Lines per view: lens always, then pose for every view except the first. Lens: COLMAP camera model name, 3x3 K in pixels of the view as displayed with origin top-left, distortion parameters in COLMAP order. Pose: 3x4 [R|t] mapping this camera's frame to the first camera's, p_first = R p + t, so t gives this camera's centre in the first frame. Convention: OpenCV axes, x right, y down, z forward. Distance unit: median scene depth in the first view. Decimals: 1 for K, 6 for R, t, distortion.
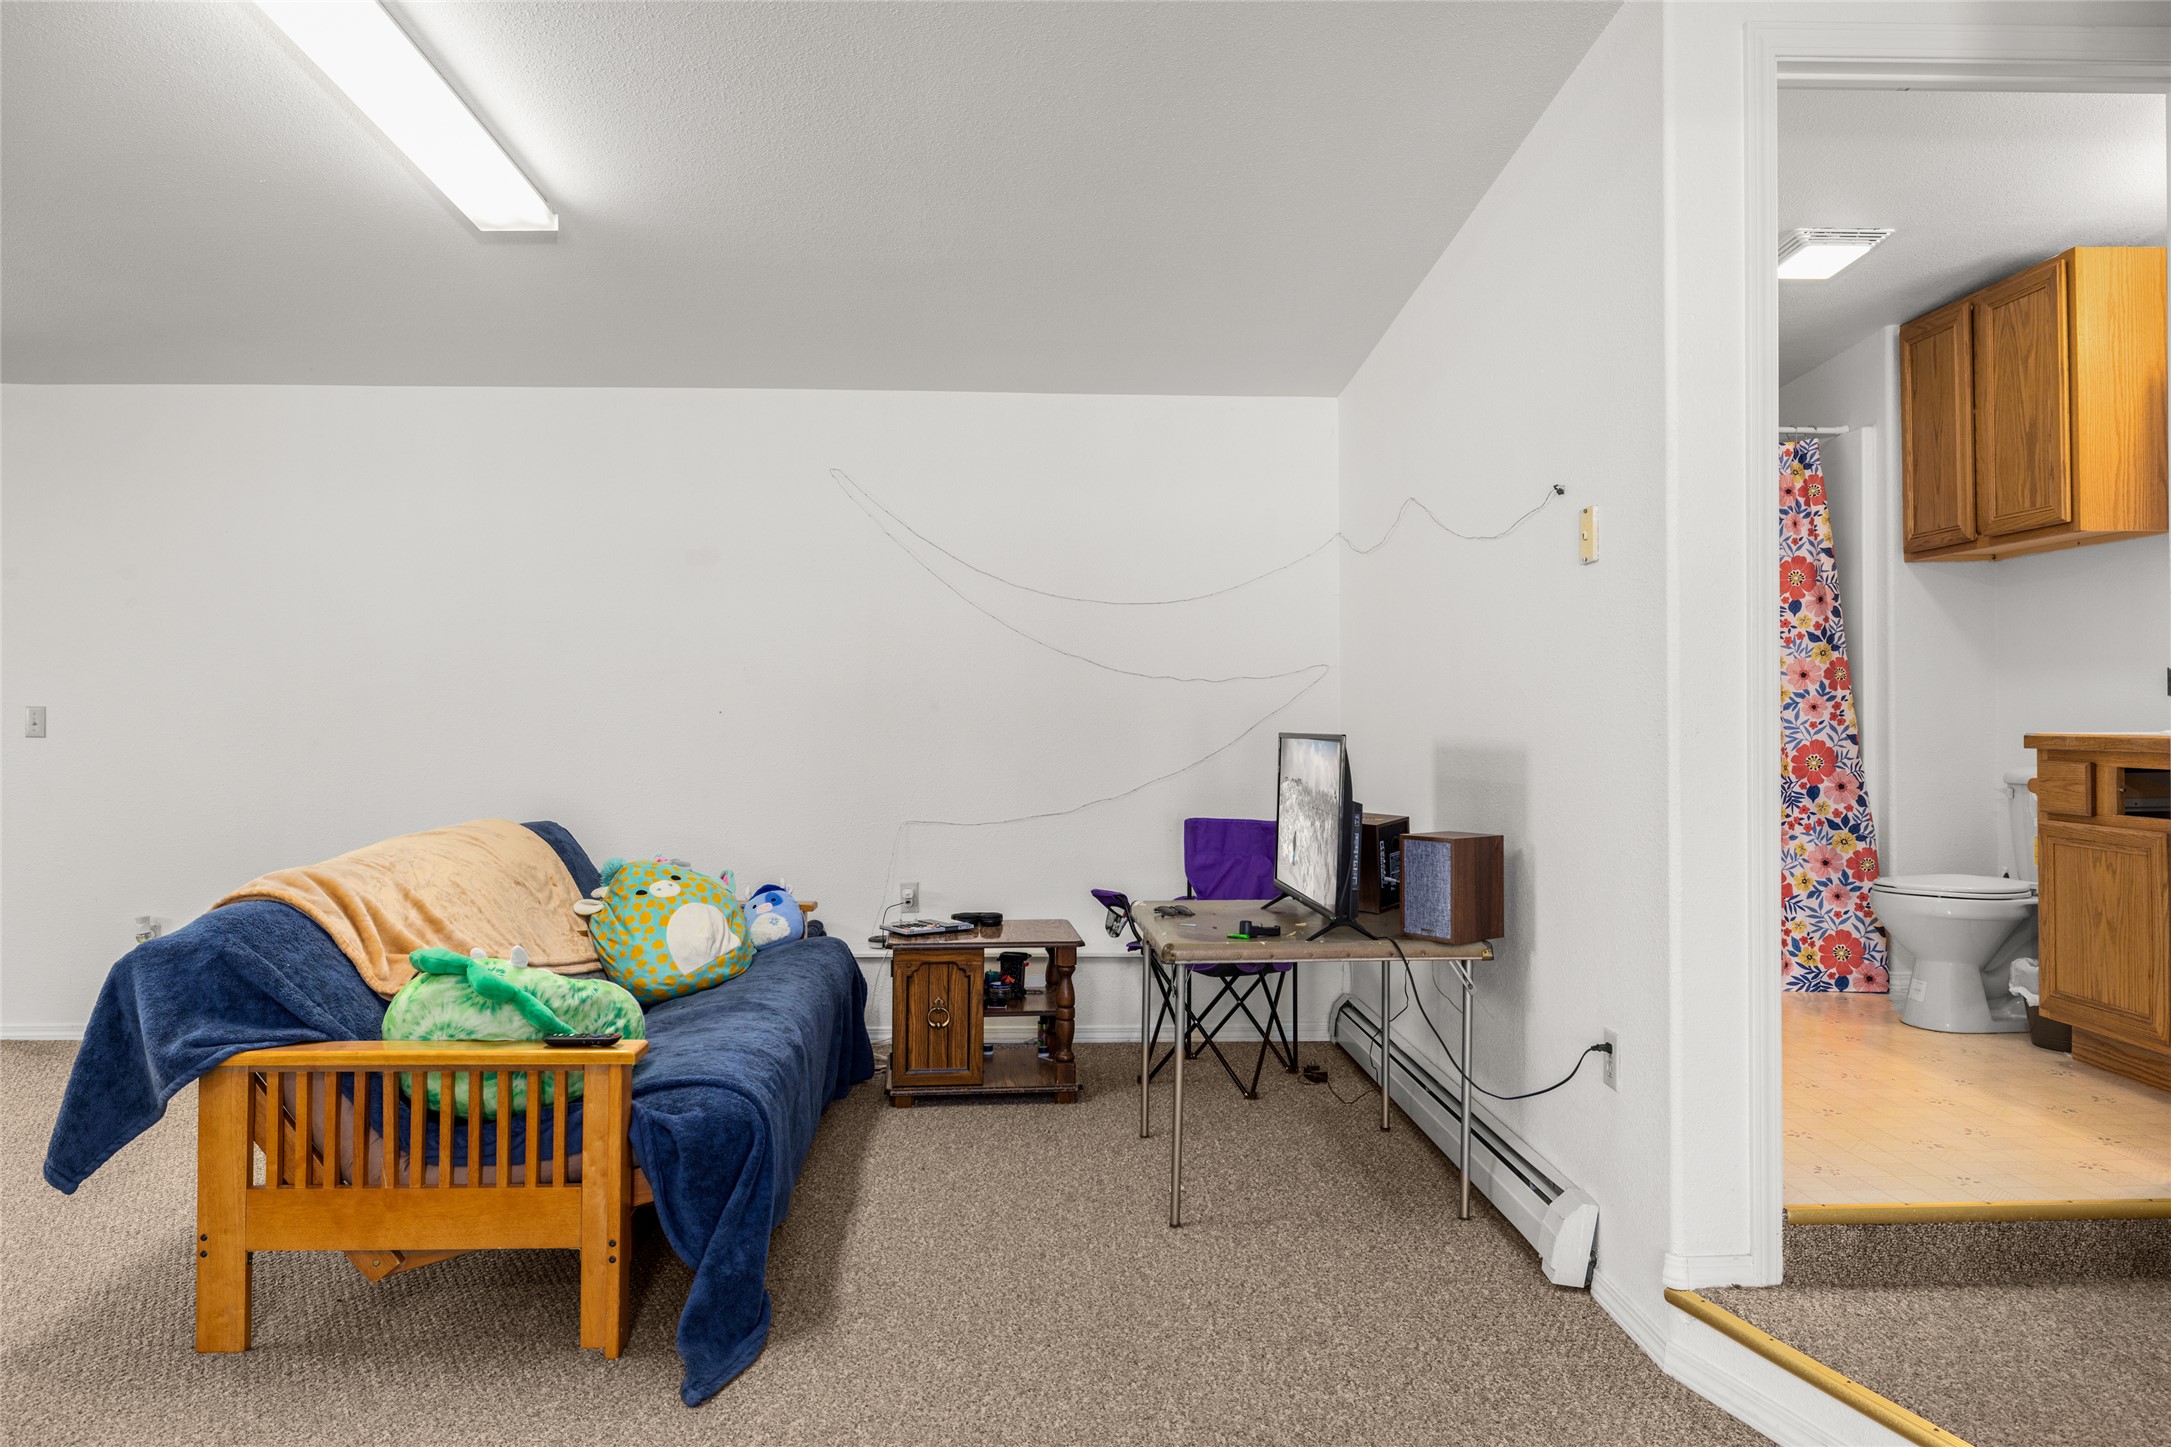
lens RADIAL K [[1372.9, 0, 1085.5], [0, 1372.9, 723.5], [0, 0, 1]] dist [0.001761, 0.001976]
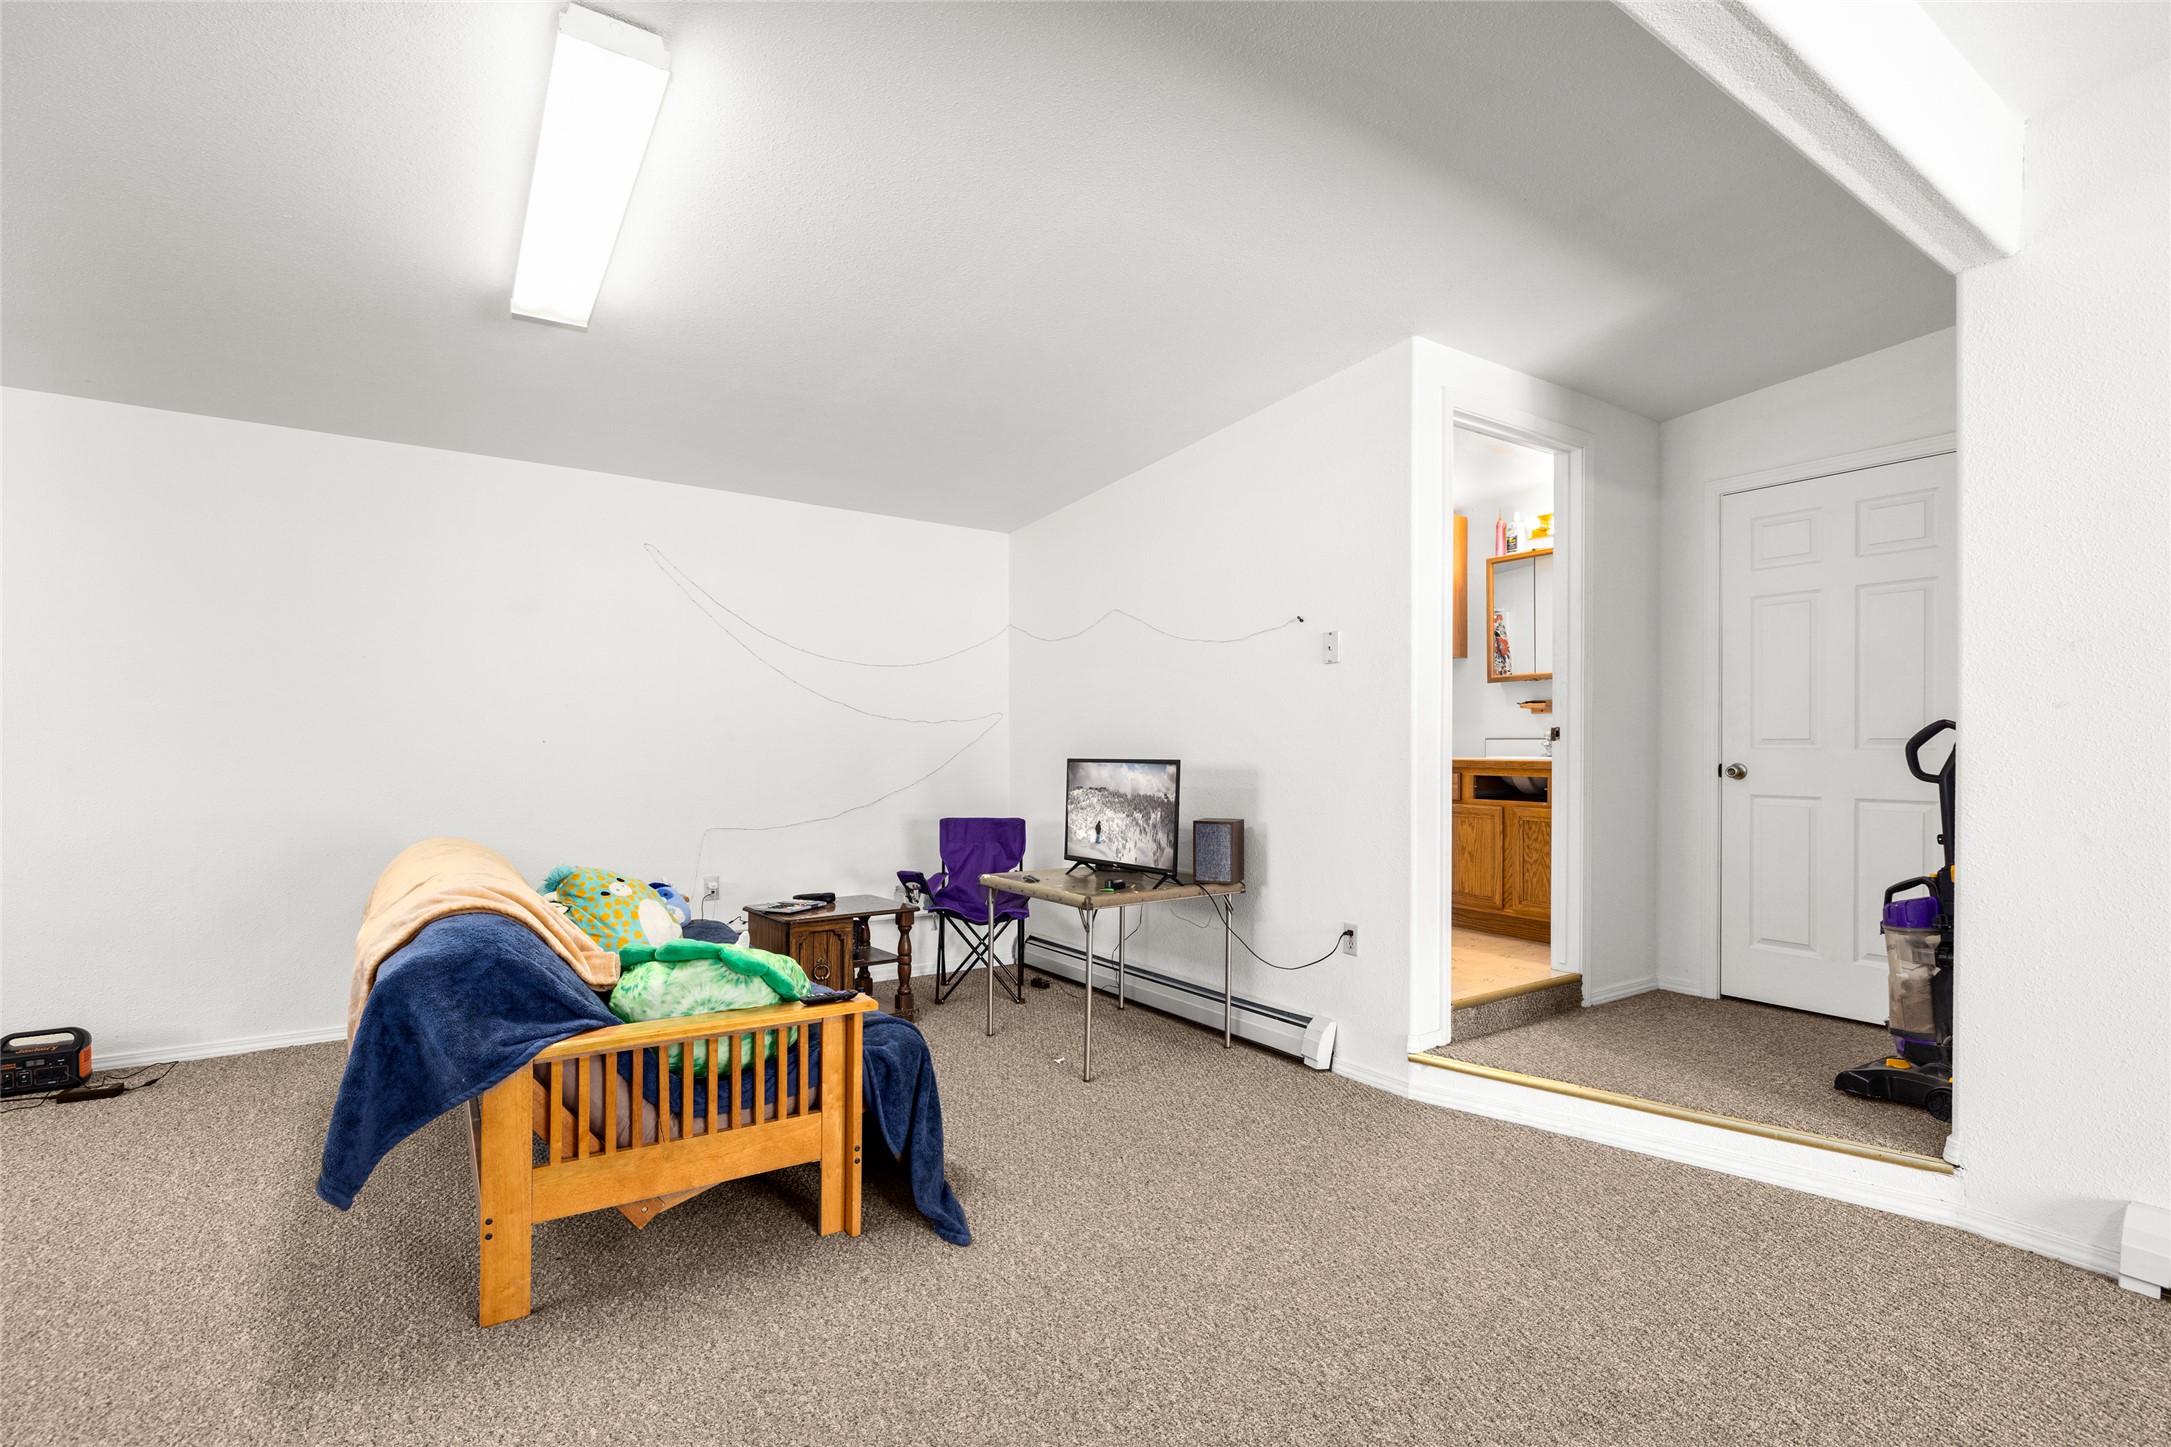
lens RADIAL K [[983.0, 0, 1083.0], [0, 983.0, 766.3], [0, 0, 1]] dist [-0.001494, -0.000214]
pose [[0.851285, -0.004637, 0.524683, -0.634827], [-0.002666, 0.999910, 0.013161, 0.001167], [-0.524697, -0.012603, 0.851196, 0.092410]]
